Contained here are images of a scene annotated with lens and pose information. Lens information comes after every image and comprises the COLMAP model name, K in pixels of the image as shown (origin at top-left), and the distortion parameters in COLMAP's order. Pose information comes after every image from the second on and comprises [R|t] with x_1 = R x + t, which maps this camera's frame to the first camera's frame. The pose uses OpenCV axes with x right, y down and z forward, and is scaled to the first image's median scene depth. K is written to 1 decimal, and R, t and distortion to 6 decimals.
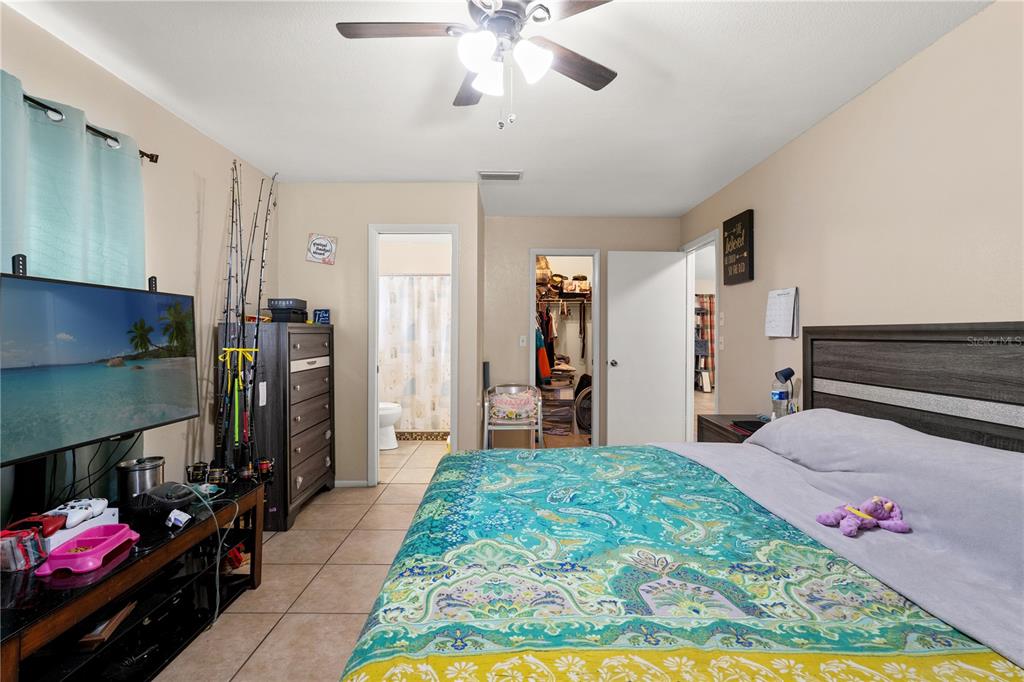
lens RADIAL K [[531.5, 0, 512.0], [0, 531.5, 341.0], [0, 0, 1]] dist [0.000236, 0.000003]
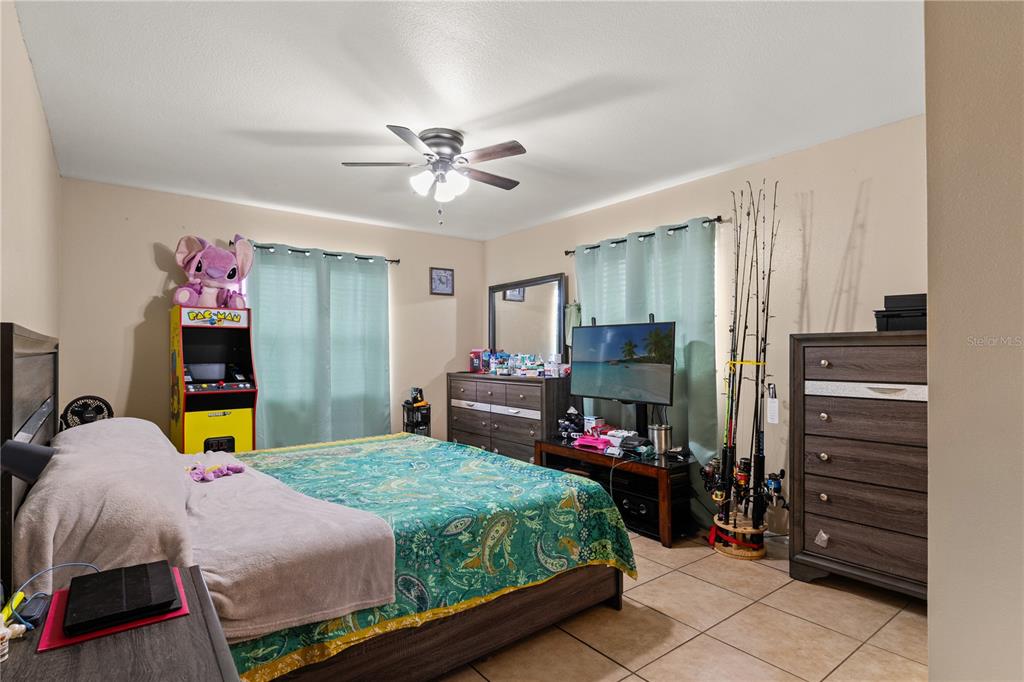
lens RADIAL K [[520.2, 0, 512.0], [0, 520.2, 341.0], [0, 0, 1]] dist [-0.000058, -0.000009]
pose [[-0.790123, -0.003475, -0.612938, 0.875284], [0.002668, 0.999955, -0.009109, -0.029634], [0.612942, -0.008832, -0.790078, 2.099559]]
